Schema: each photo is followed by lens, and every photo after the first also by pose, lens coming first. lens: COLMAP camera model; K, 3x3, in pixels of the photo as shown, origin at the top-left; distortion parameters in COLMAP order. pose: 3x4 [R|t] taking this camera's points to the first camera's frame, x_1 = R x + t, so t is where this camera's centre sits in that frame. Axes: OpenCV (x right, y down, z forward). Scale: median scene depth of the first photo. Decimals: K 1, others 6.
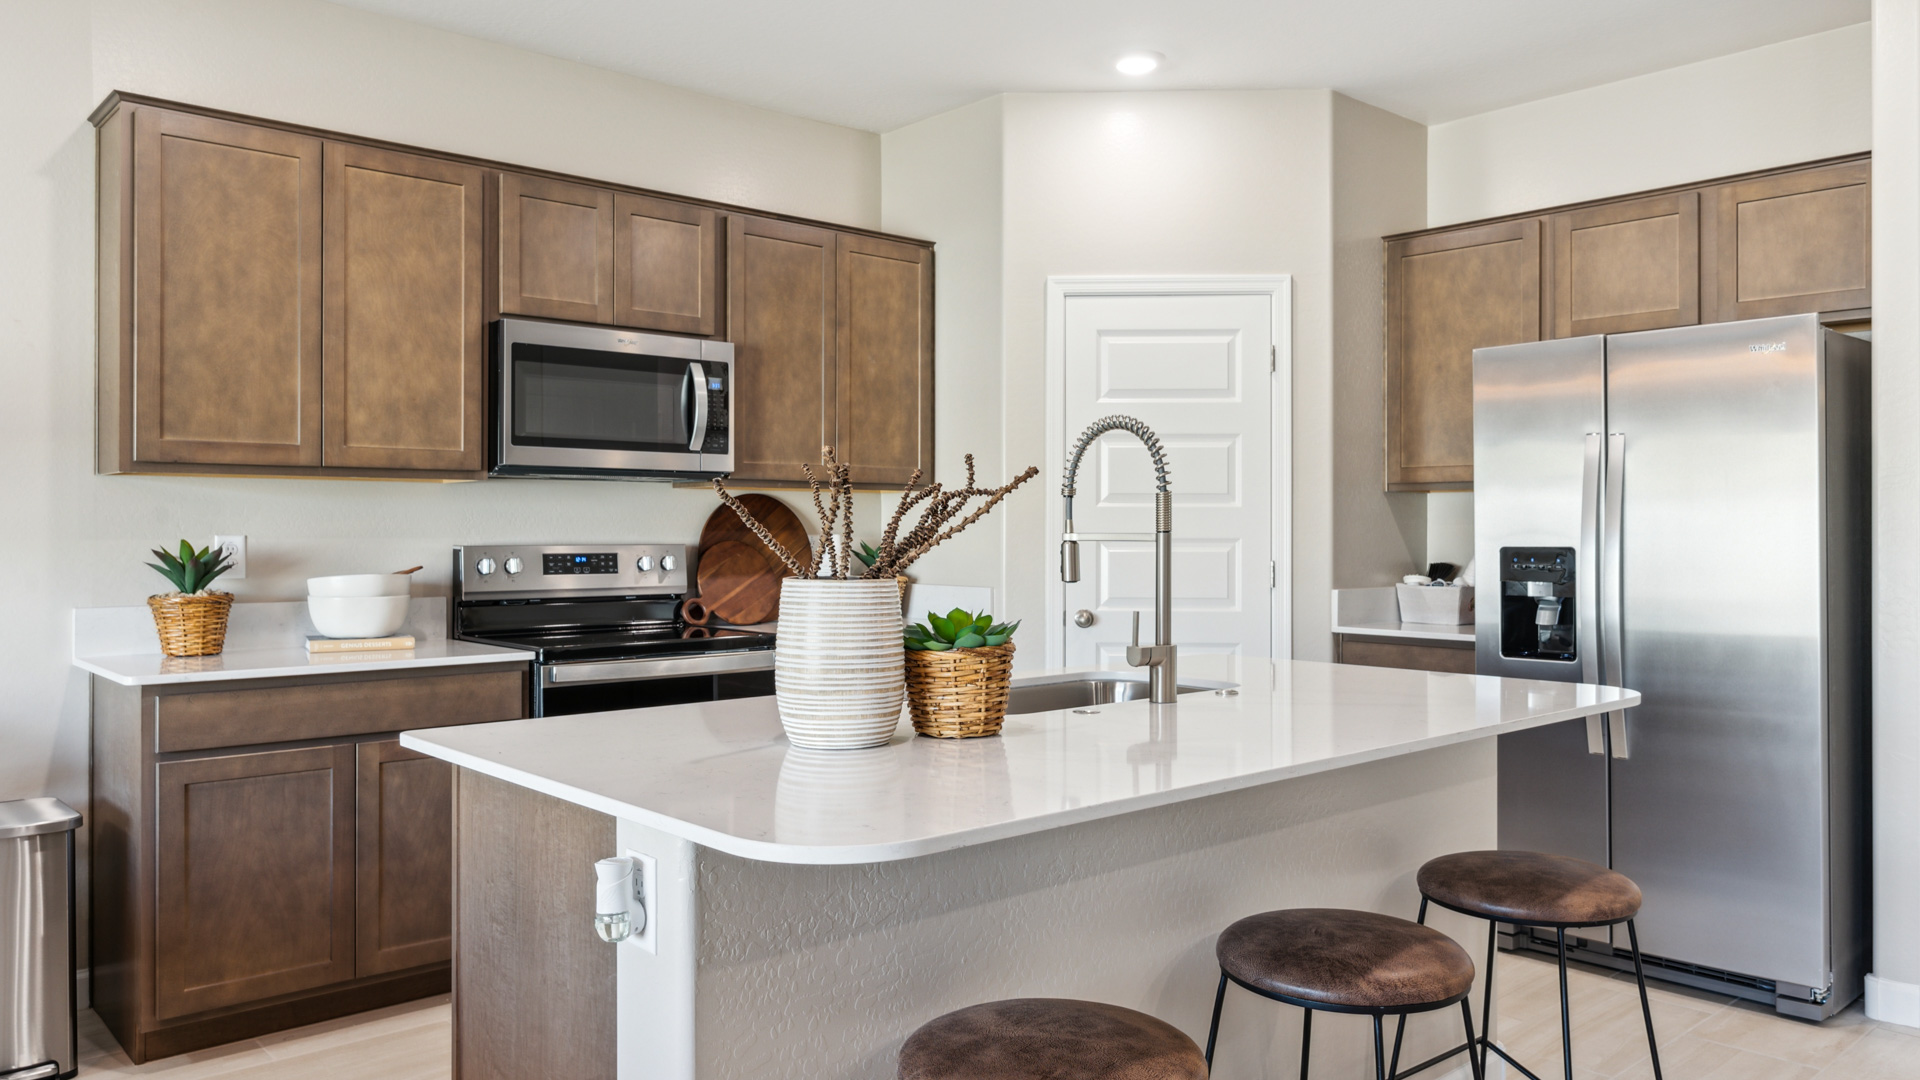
lens RADIAL K [[1361.5, 0, 960.2], [0, 1361.5, 532.8], [0, 0, 1]] dist [-0.006068, -0.005564]
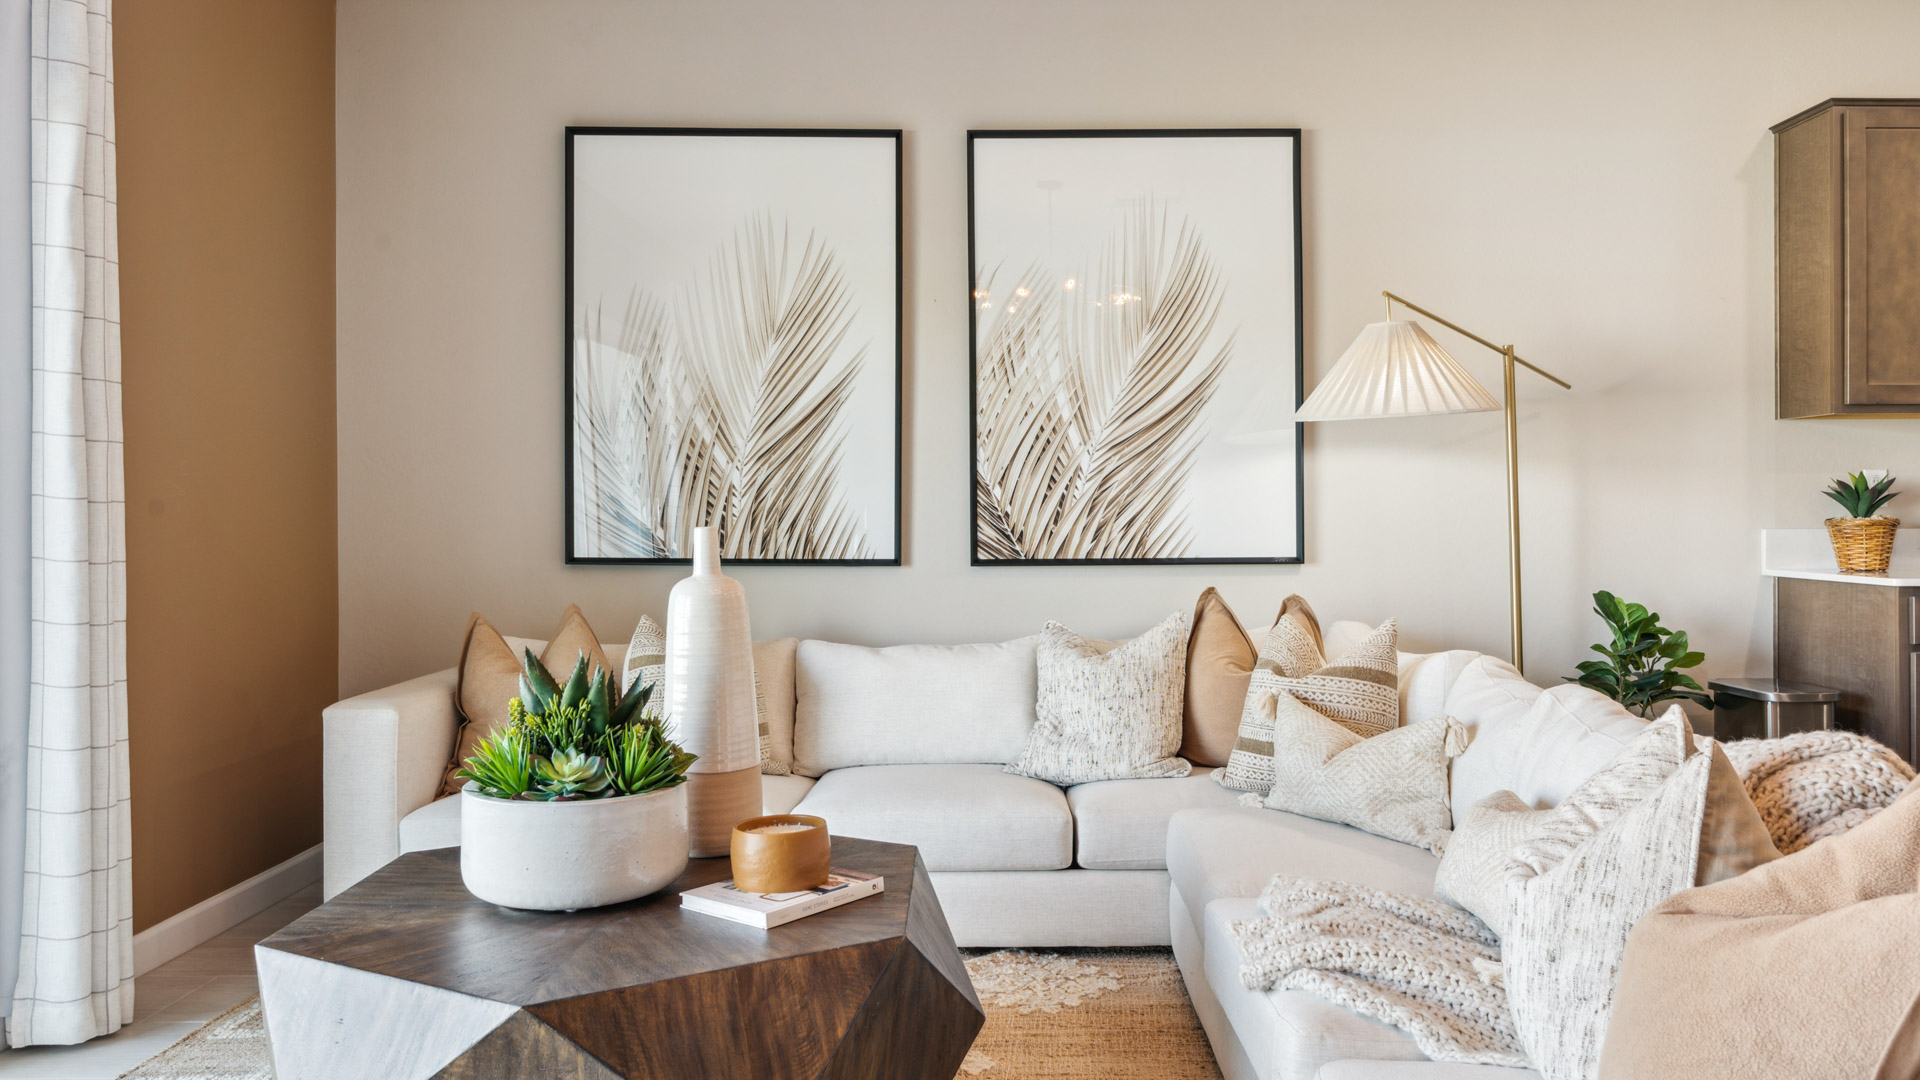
lens RADIAL K [[1361.5, 0, 961.2], [0, 1361.5, 525.9], [0, 0, 1]] dist [-0.006068, -0.005564]
pose [[0.750295, 0.000461, -0.661103, -0.355603], [0.003797, 0.999980, 0.005006, 0.040508], [0.661092, -0.006266, 0.750279, -0.369693]]
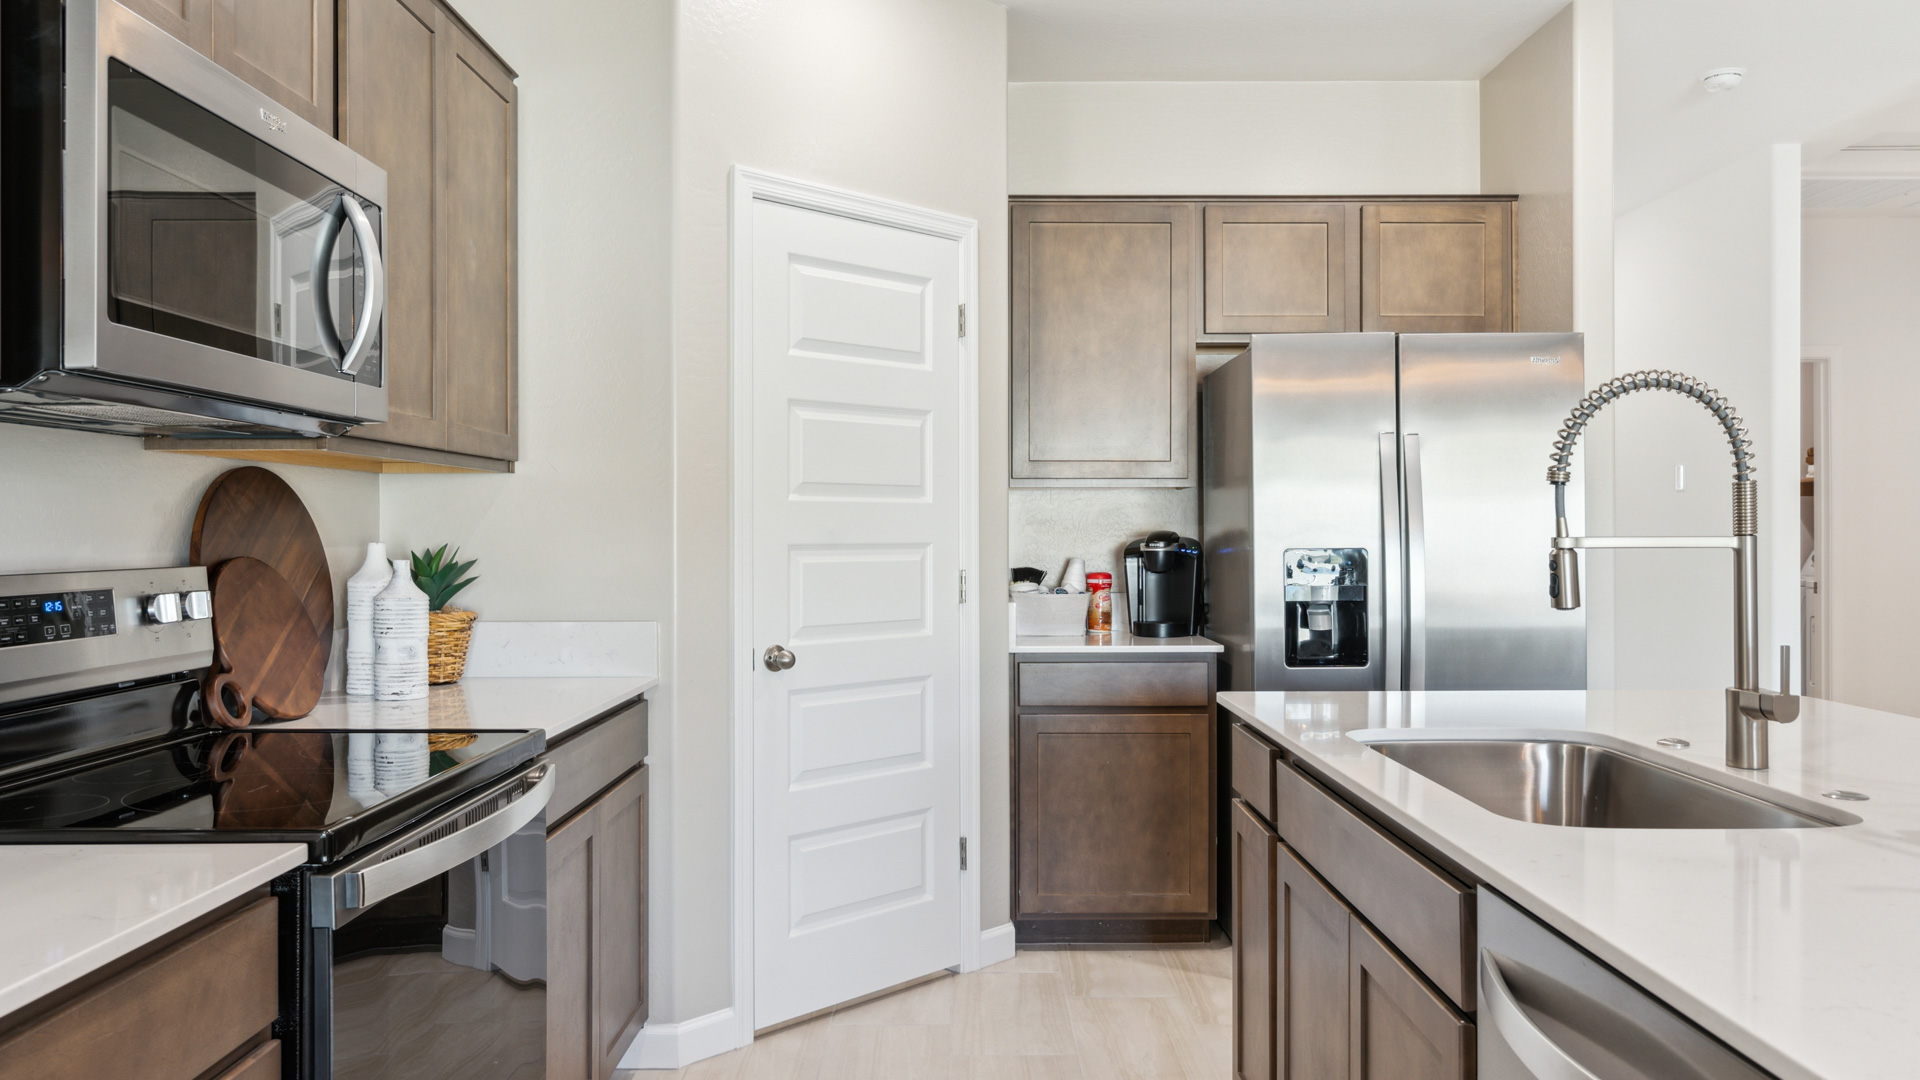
lens RADIAL K [[1361.5, 0, 960.9], [0, 1361.5, 534.0], [0, 0, 1]] dist [-0.006068, -0.005564]
pose [[0.664314, -0.004439, 0.747441, -0.468474], [0.004398, 0.999988, 0.002030, -0.003308], [-0.747441, 0.001938, 0.664325, 0.576374]]
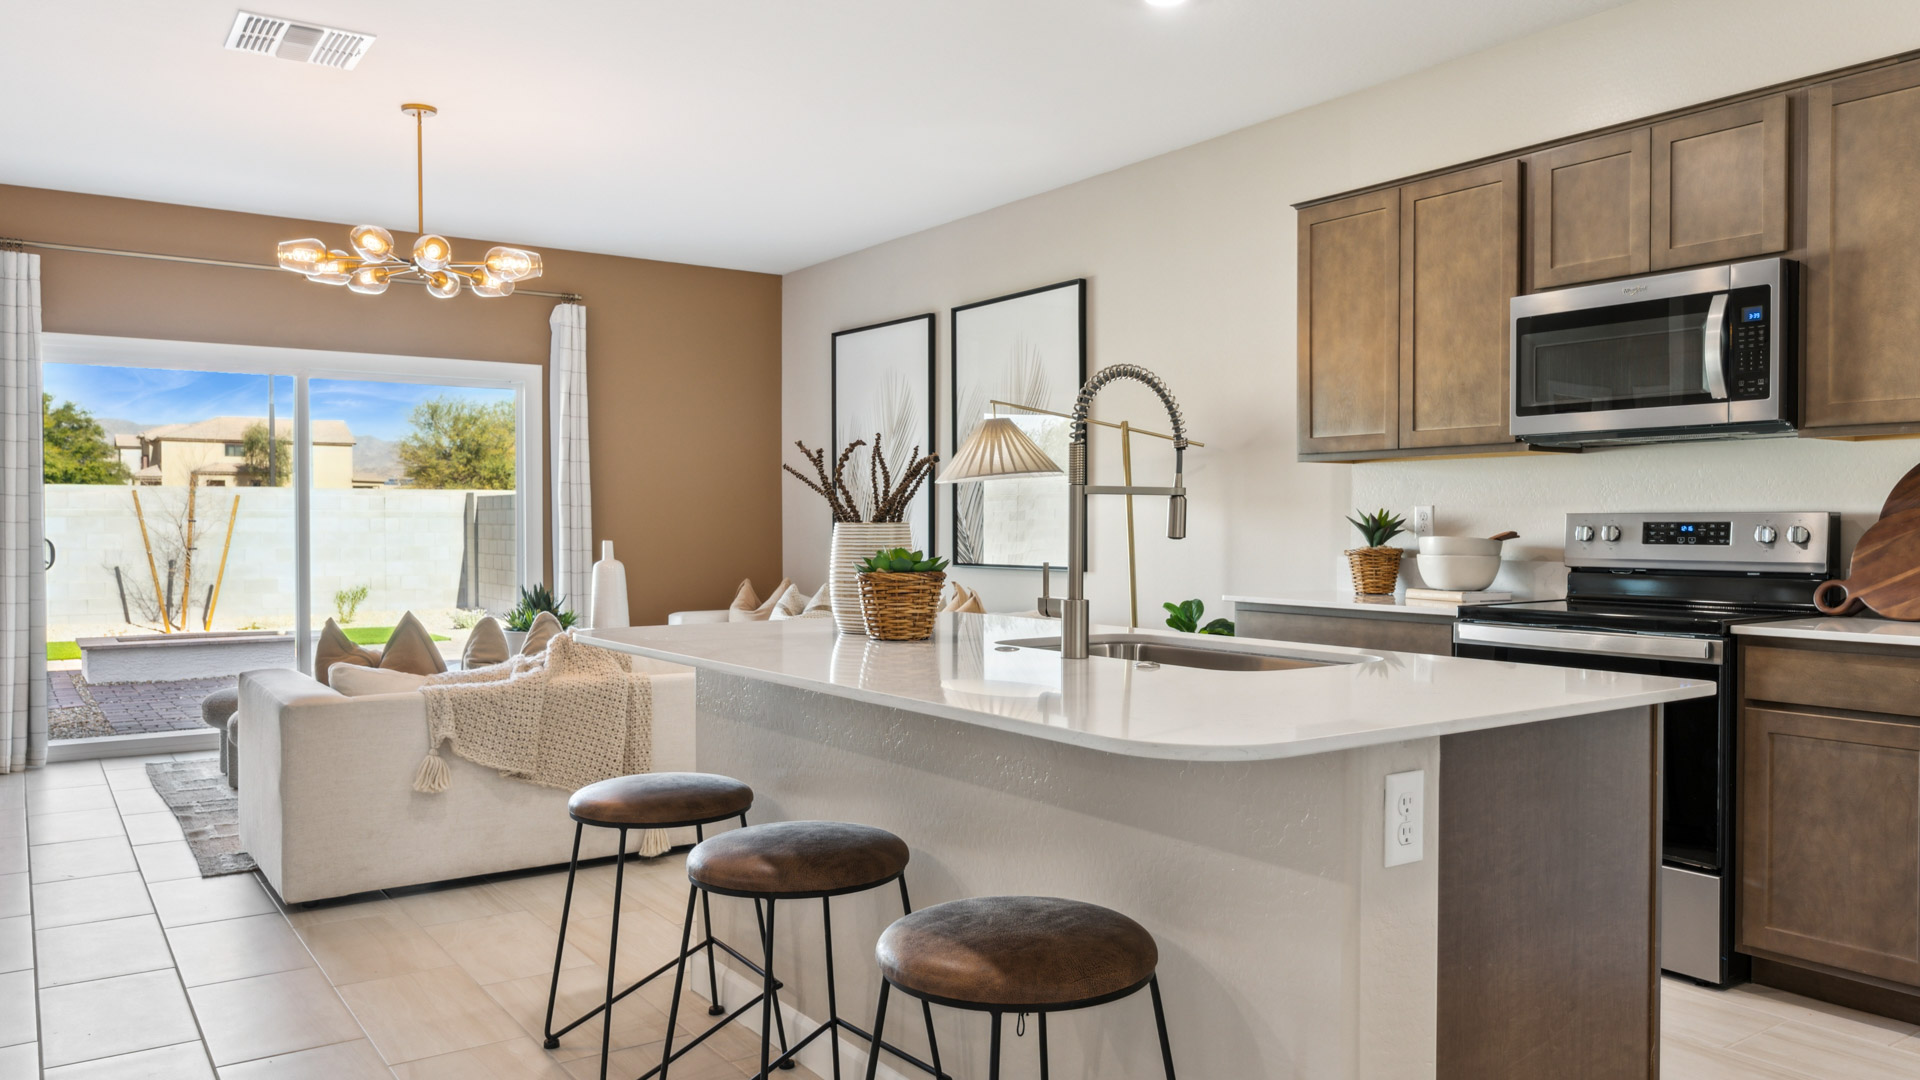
lens RADIAL K [[1361.5, 0, 954.8], [0, 1361.5, 534.5], [0, 0, 1]] dist [-0.006068, -0.005564]
pose [[-0.126181, 0.009310, -0.991964, 0.788846], [0.000114, 0.999956, 0.009370, 0.017314], [0.992007, 0.001069, -0.126176, 0.720590]]
